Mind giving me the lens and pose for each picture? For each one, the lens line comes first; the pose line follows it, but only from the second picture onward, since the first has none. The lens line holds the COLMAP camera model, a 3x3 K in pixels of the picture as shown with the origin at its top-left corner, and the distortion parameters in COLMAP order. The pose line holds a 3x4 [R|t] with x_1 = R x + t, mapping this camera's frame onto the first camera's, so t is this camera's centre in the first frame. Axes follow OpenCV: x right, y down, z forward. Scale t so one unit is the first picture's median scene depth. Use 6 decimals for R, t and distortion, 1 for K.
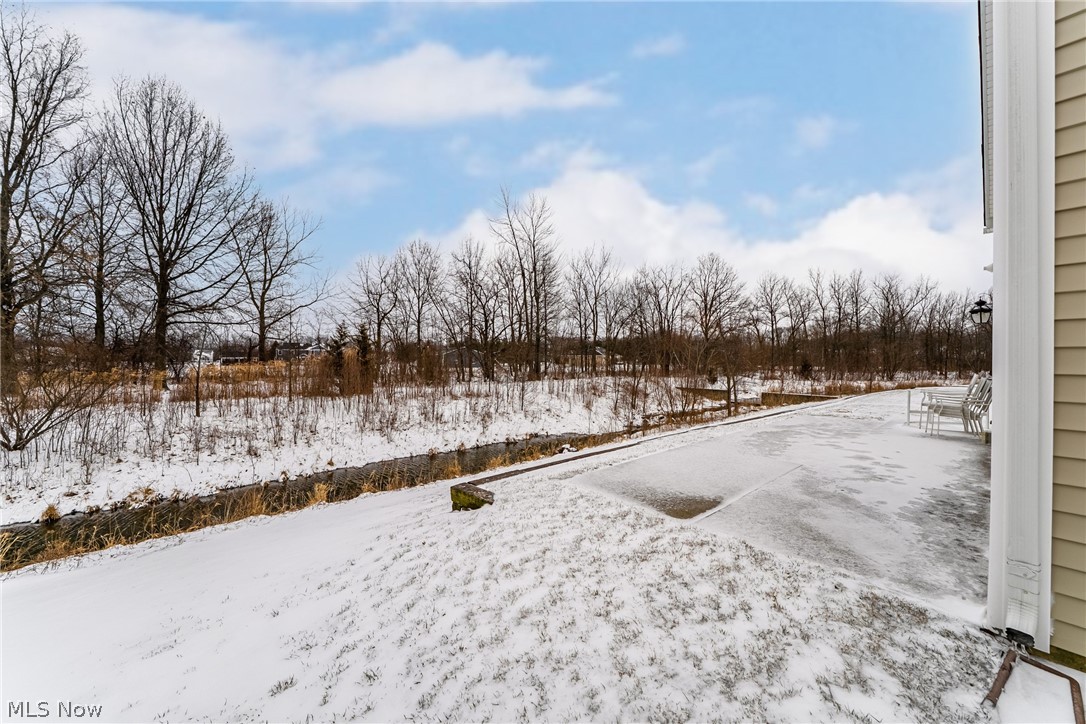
lens RADIAL K [[365.1, 0, 546.1], [0, 365.1, 363.4], [0, 0, 1]] dist [0.000246, 0.000298]
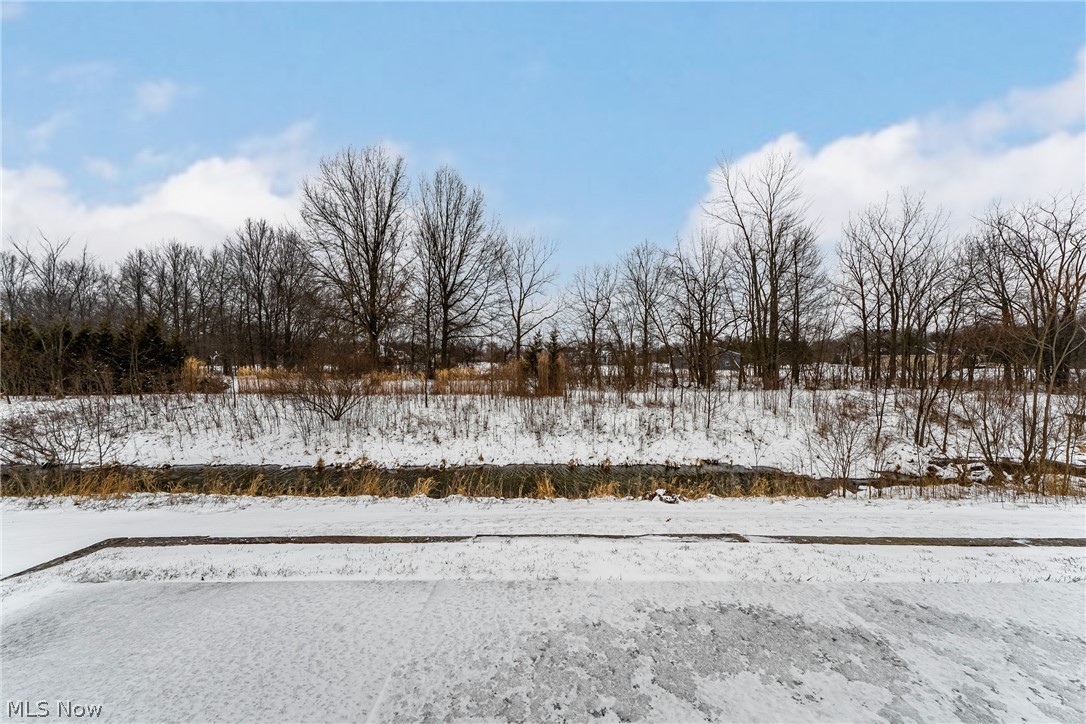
lens RADIAL K [[365.1, 0, 541.0], [0, 365.1, 362.2], [0, 0, 1]] dist [0.000246, 0.000298]
pose [[0.779662, 0.000302, -0.626200, 0.085522], [-0.004631, 0.999975, -0.005284, -0.005977], [0.626183, 0.007020, 0.779645, 0.078012]]
